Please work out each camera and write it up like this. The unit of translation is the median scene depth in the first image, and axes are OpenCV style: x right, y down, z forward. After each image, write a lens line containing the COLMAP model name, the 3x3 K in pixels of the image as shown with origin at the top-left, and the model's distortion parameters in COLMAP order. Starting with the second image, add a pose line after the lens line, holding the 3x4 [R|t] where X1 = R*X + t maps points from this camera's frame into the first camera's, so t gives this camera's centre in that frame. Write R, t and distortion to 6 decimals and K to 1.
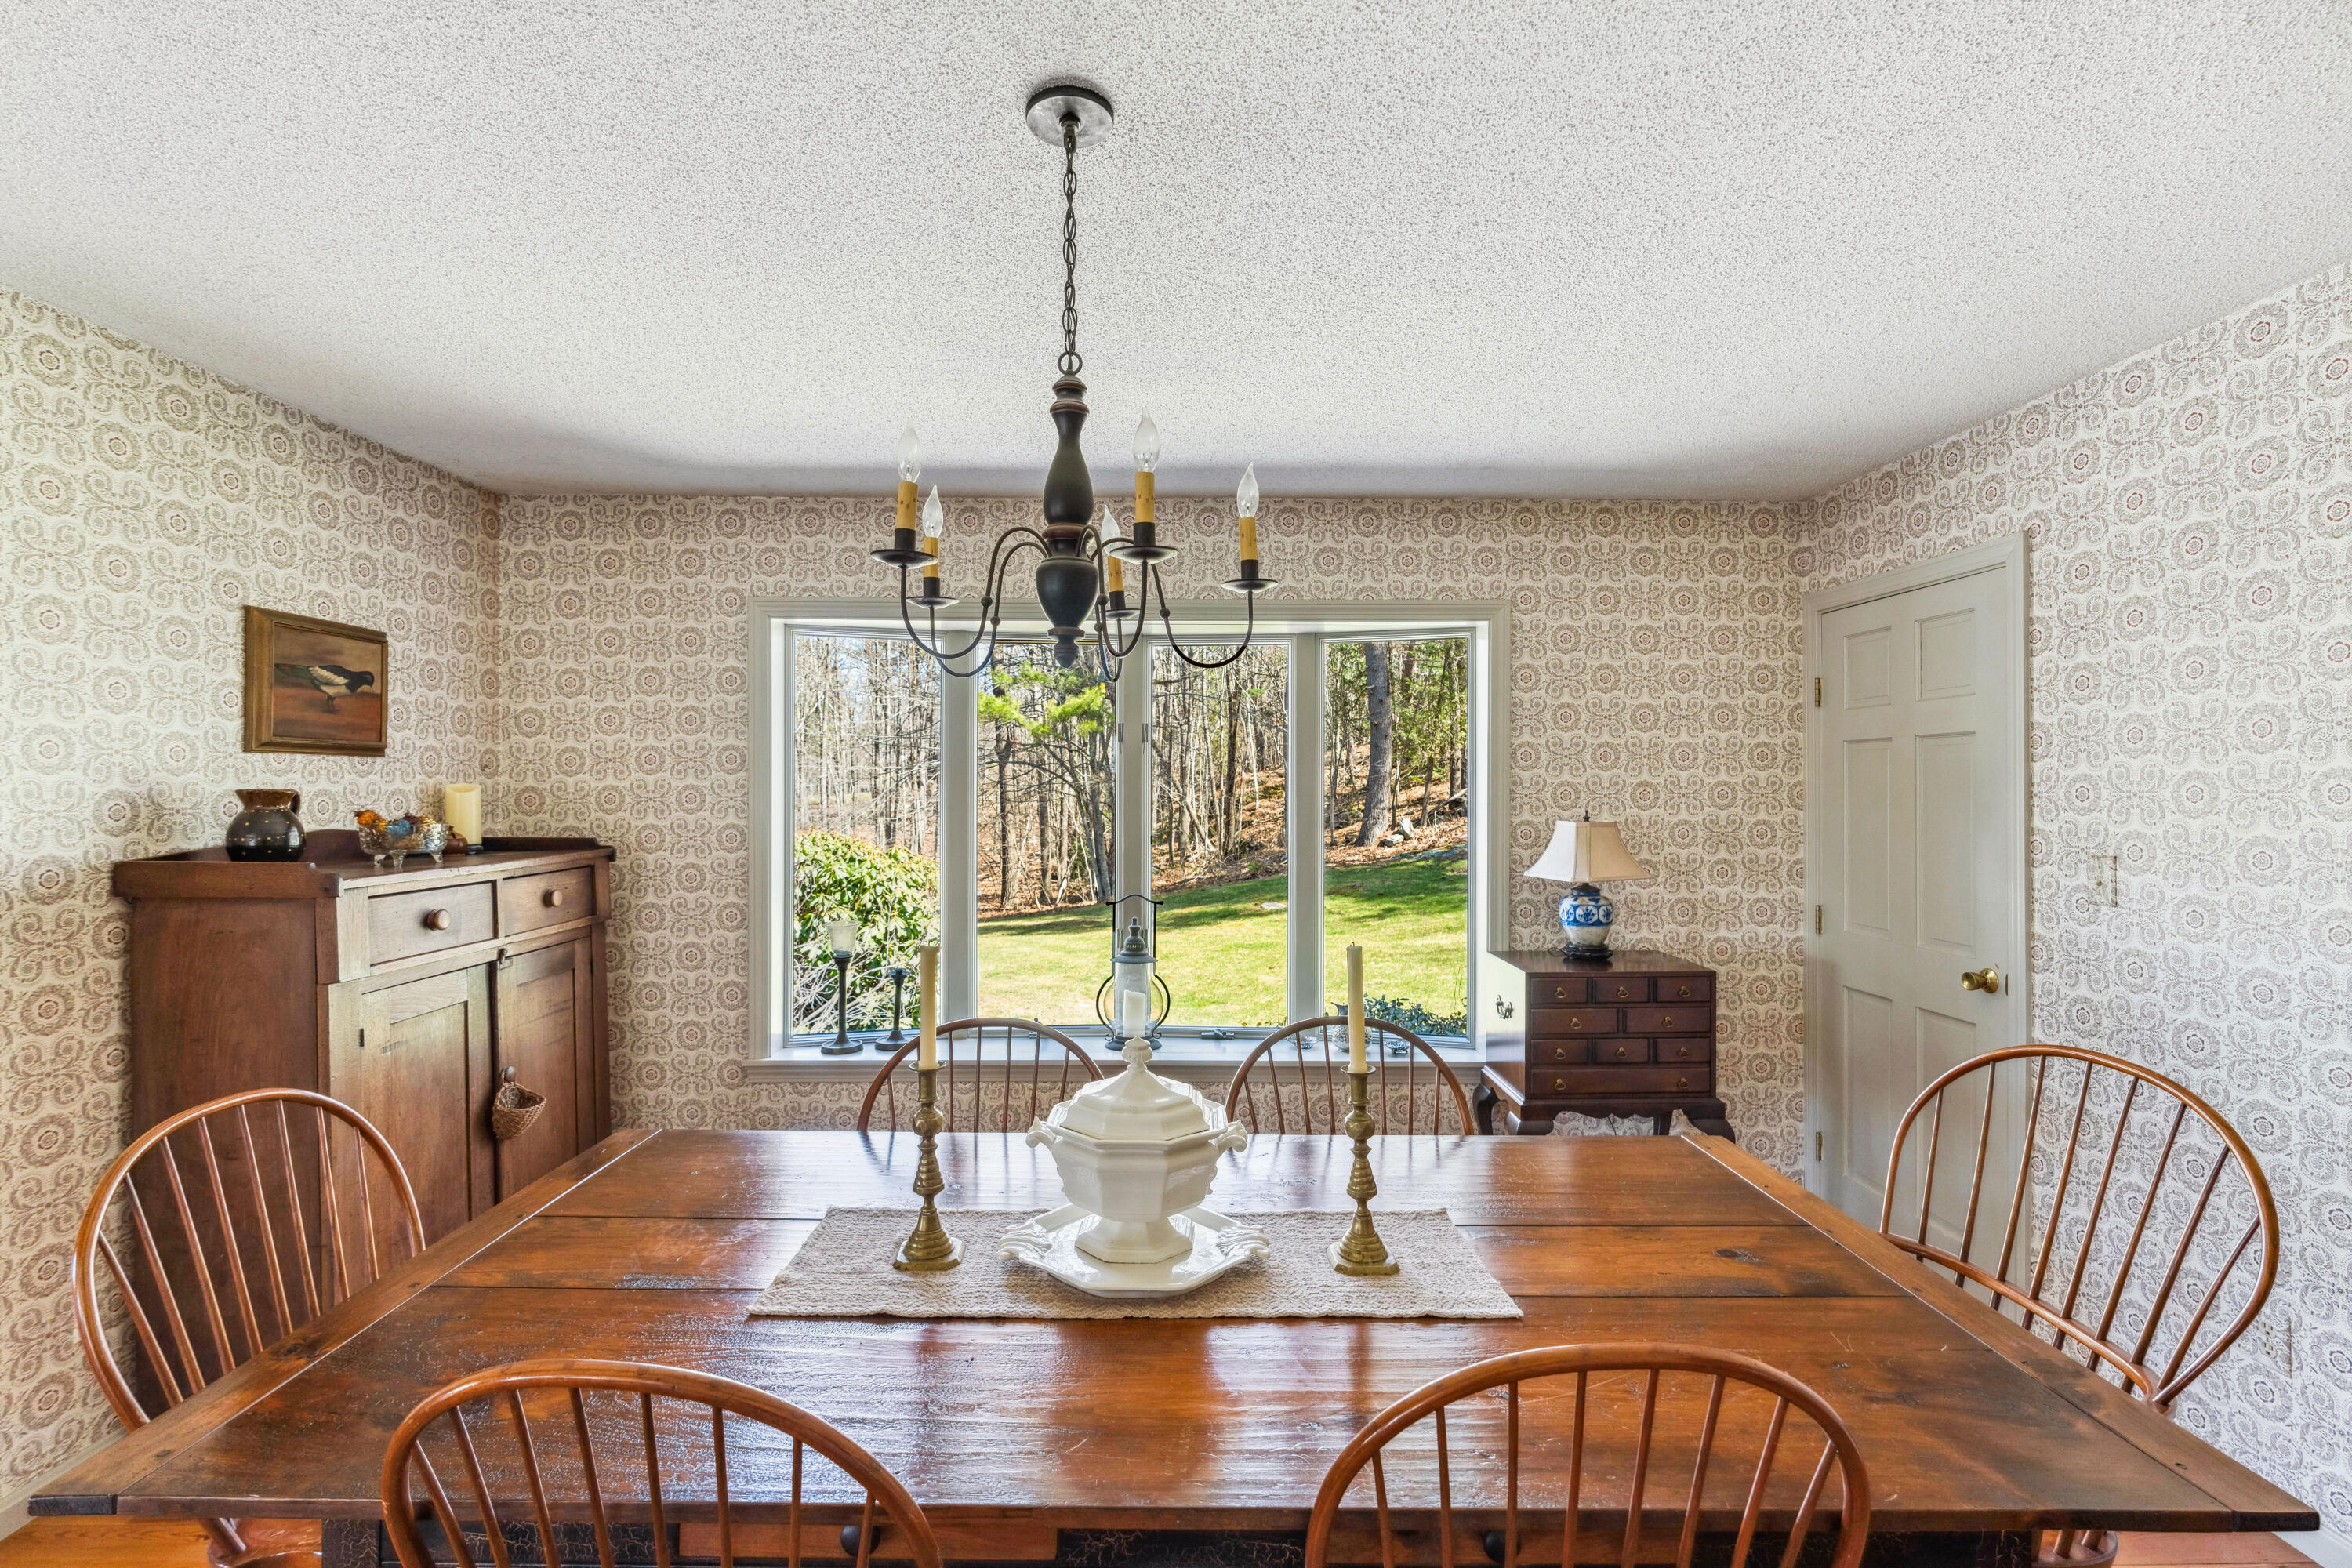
lens RADIAL K [[1055.6, 0, 1178.5], [0, 1055.6, 792.2], [0, 0, 1]] dist [-0.010598, 0.000450]
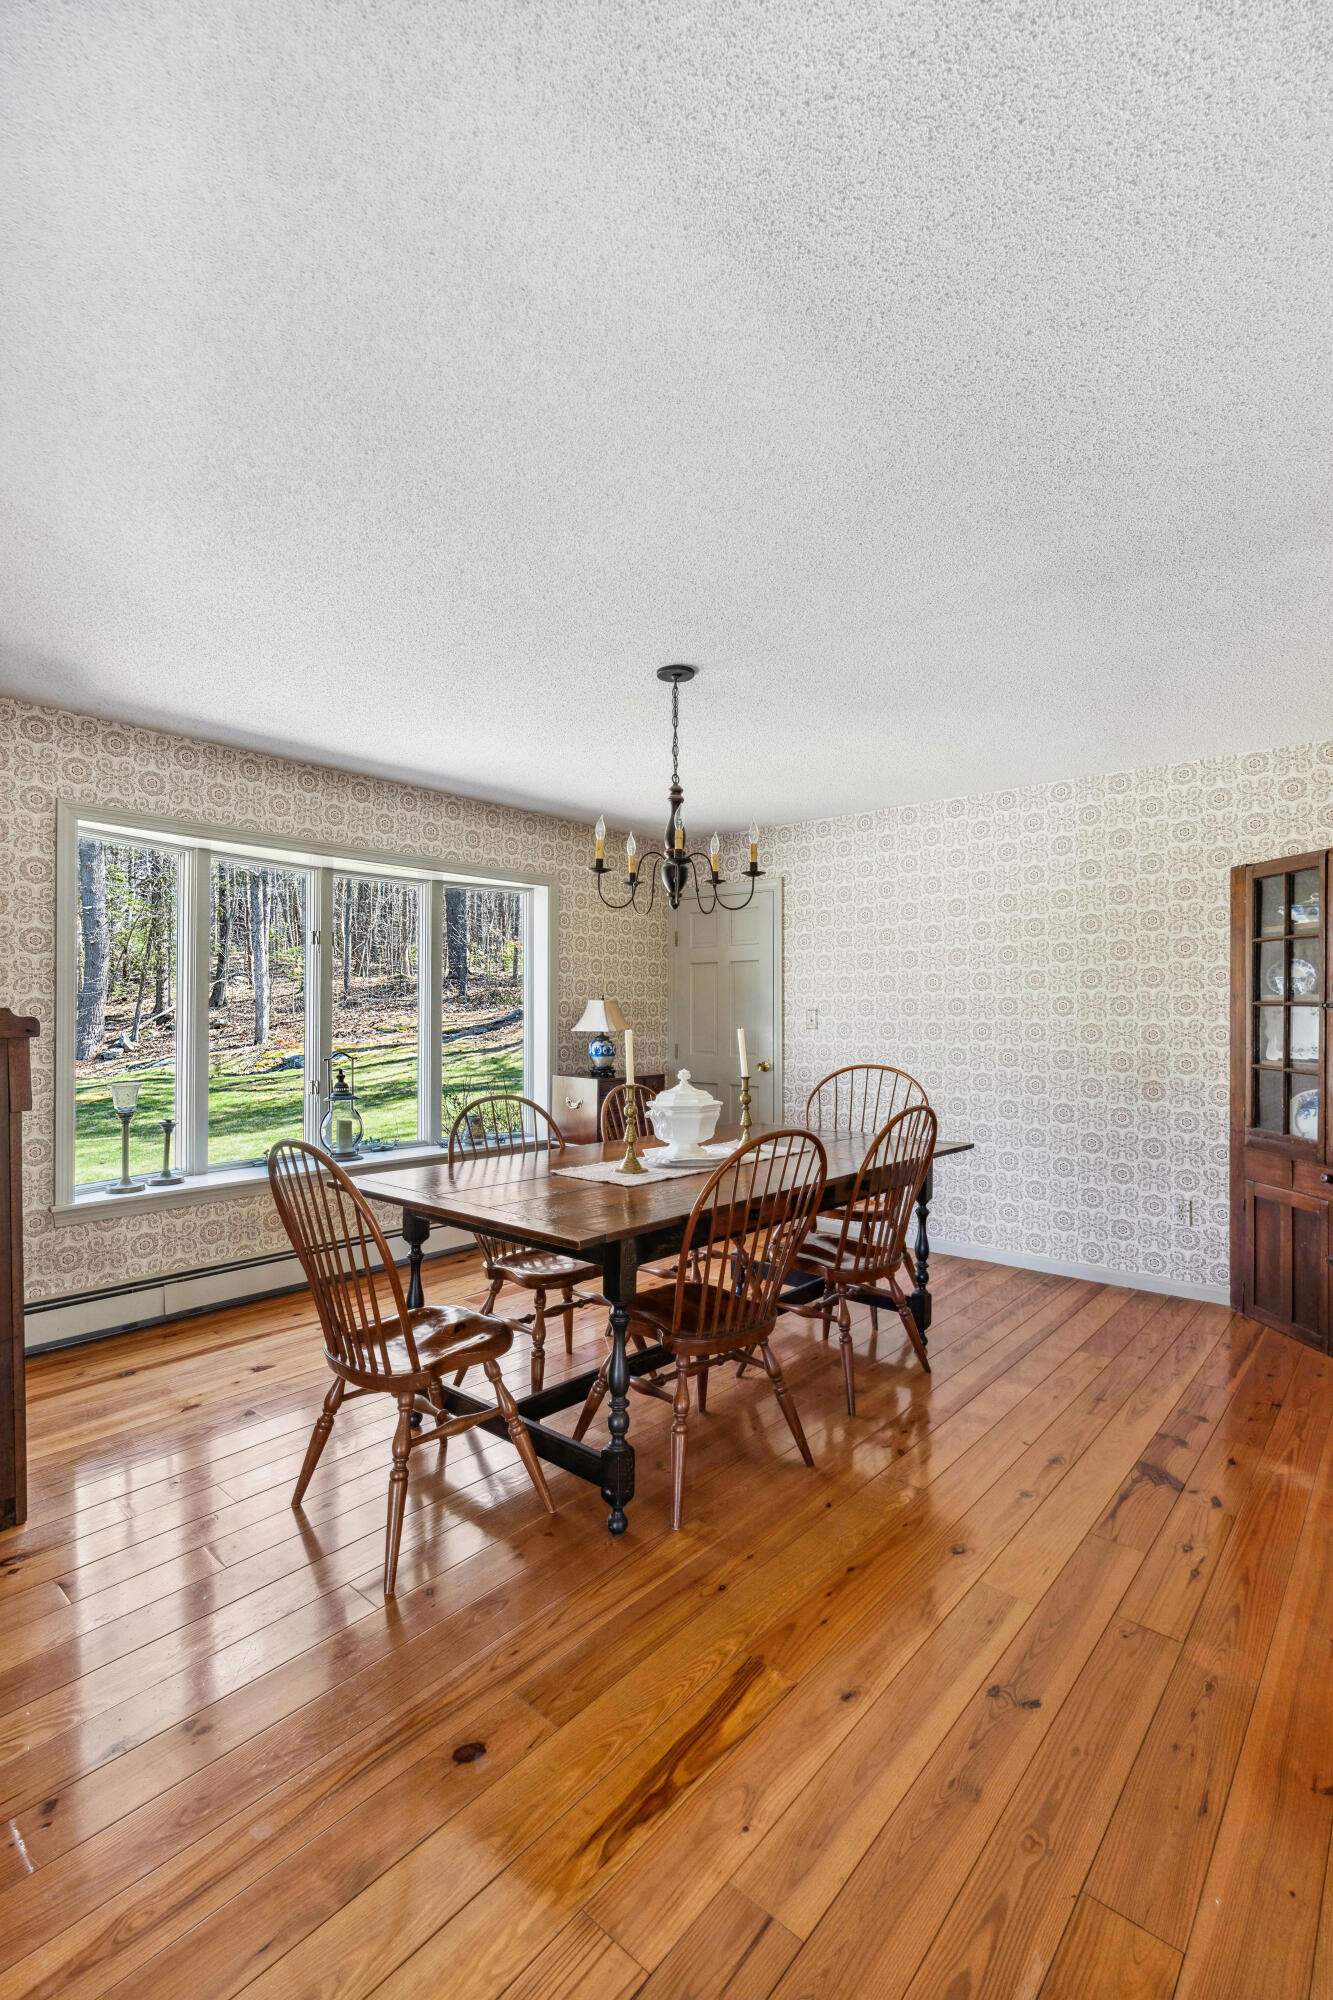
lens RADIAL K [[887.5, 0, 672.4], [0, 887.5, 1007.0], [0, 0, 1]] dist [-0.012562, -0.000205]
pose [[0.660677, 0.003612, 0.750662, -0.850604], [0.001956, 0.999977, -0.006533, 0.059123], [-0.750668, 0.005784, 0.660655, -0.155039]]
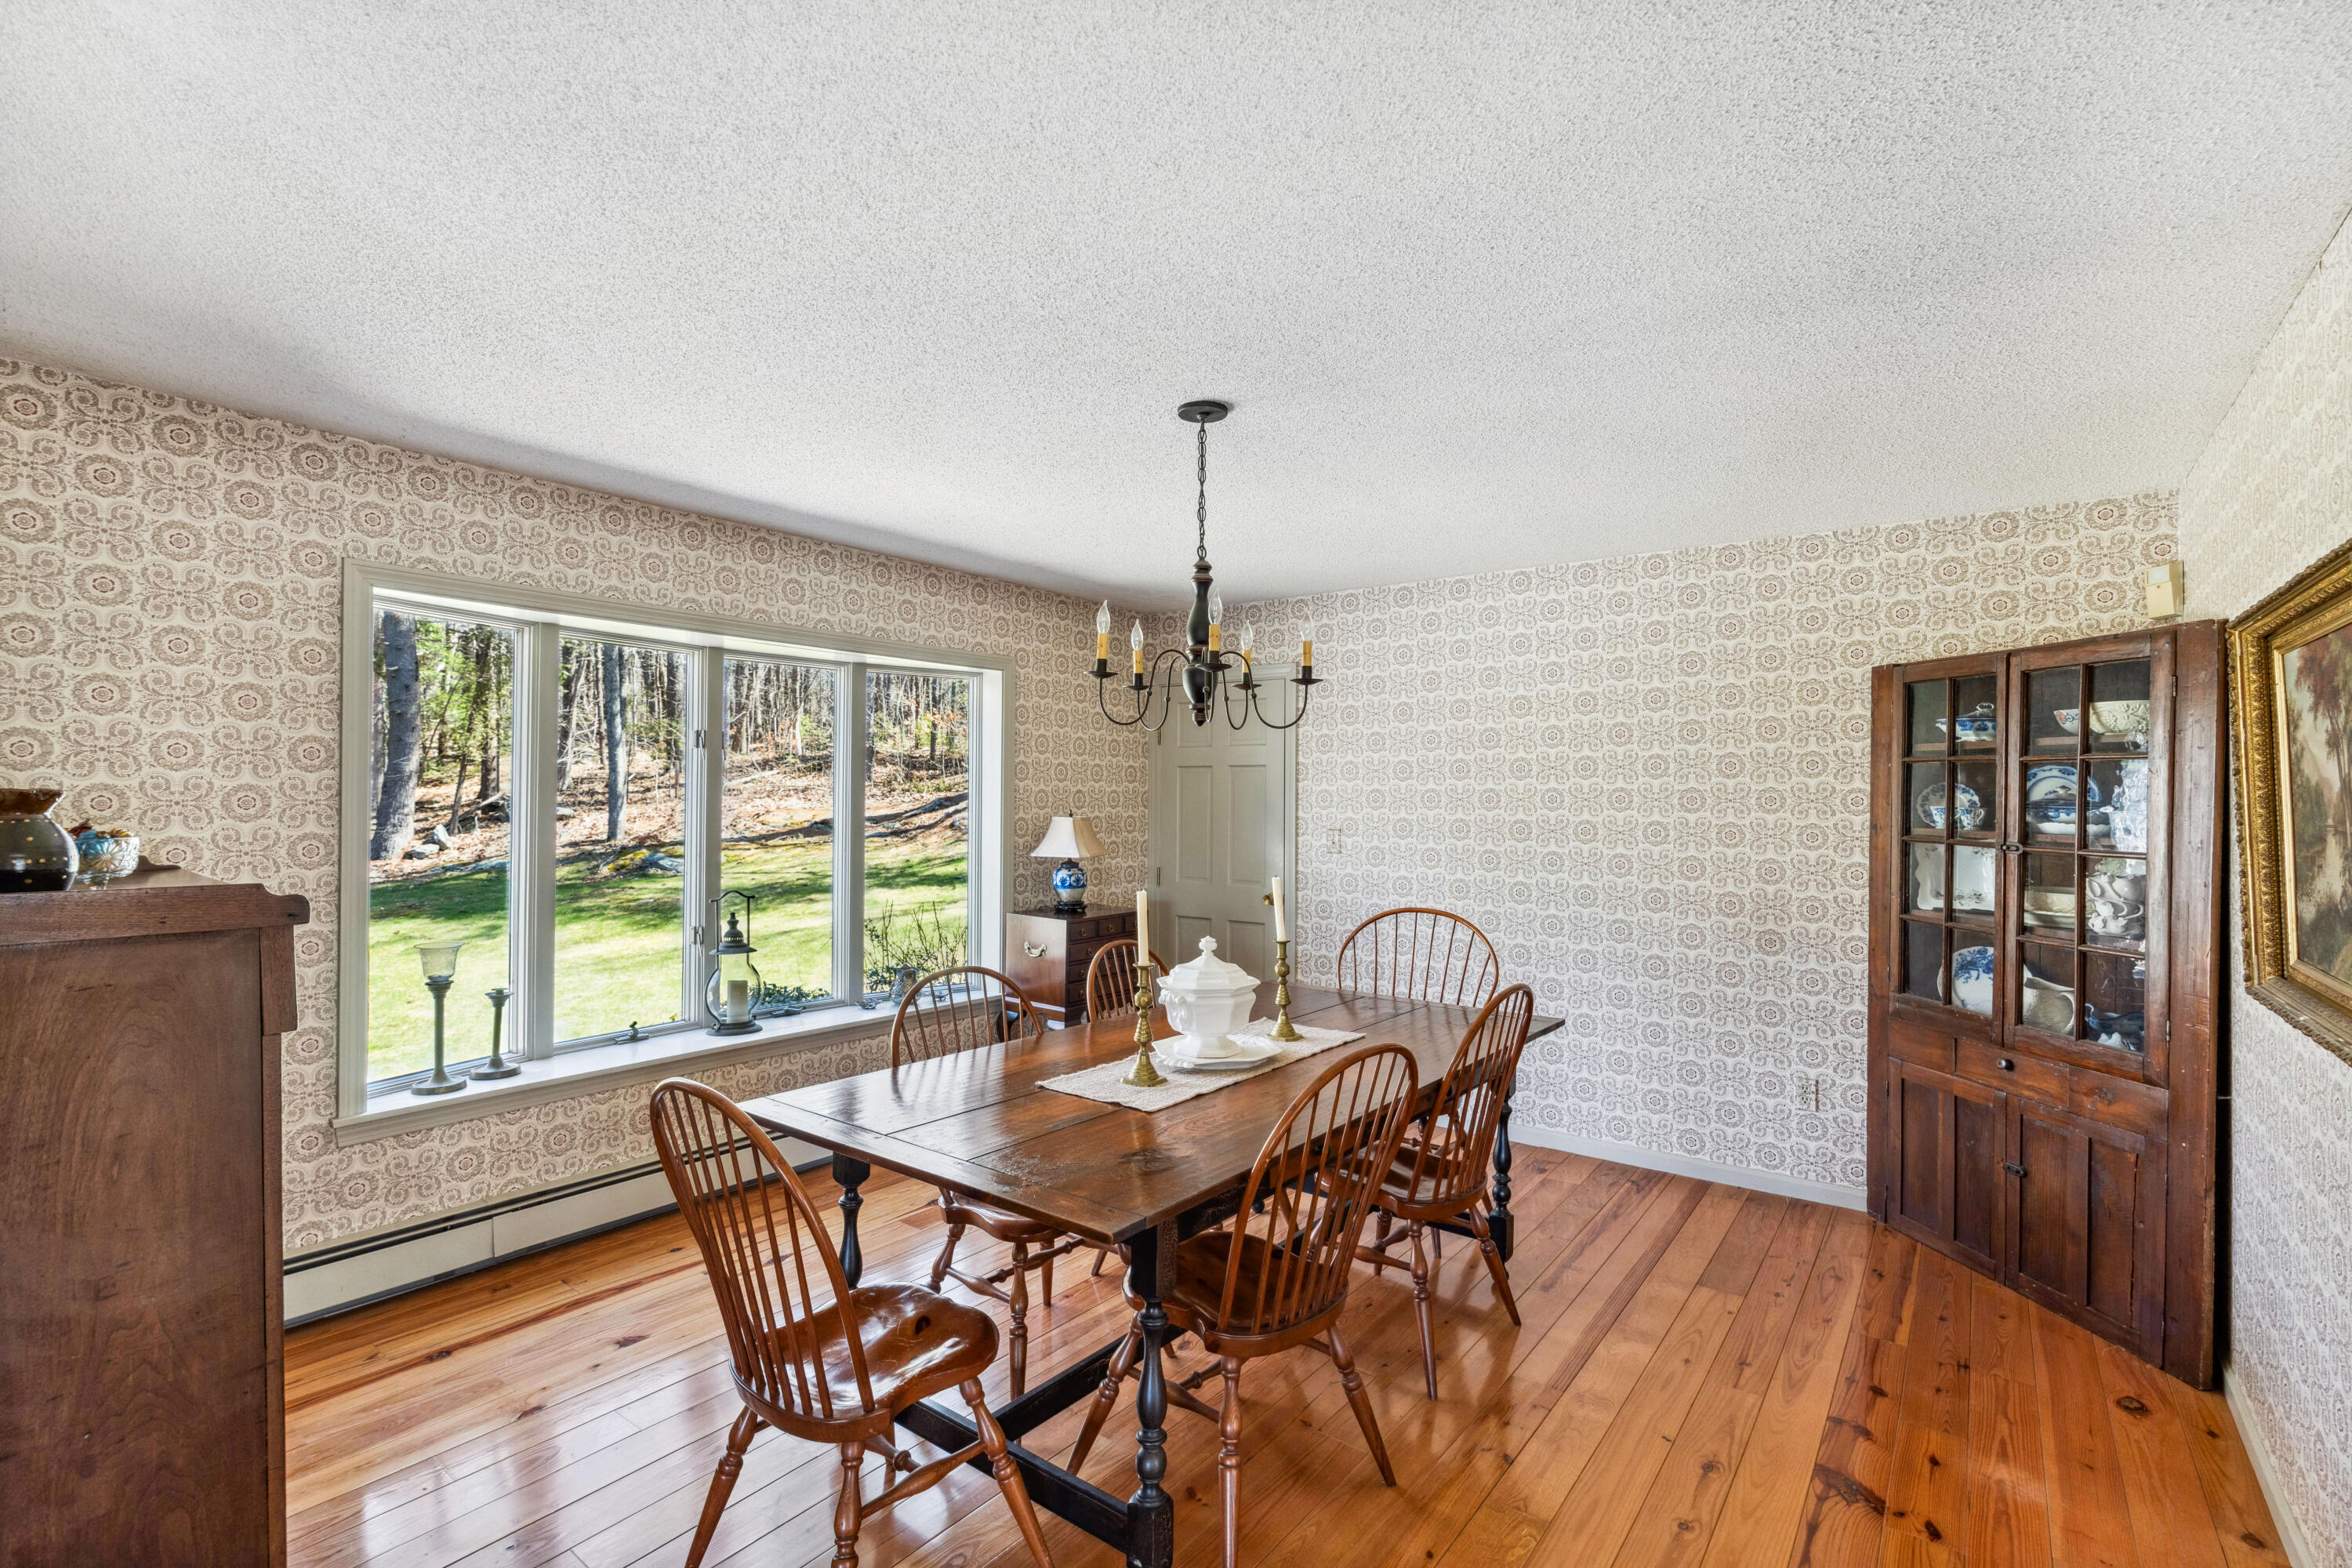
lens RADIAL K [[1055.6, 0, 1178.5], [0, 1055.6, 792.2], [0, 0, 1]] dist [-0.010598, 0.000450]
pose [[0.616560, 0.006225, 0.787283, -0.810507], [-0.003490, 0.999981, -0.005173, 0.000354], [-0.787300, 0.000442, 0.616570, -0.026782]]
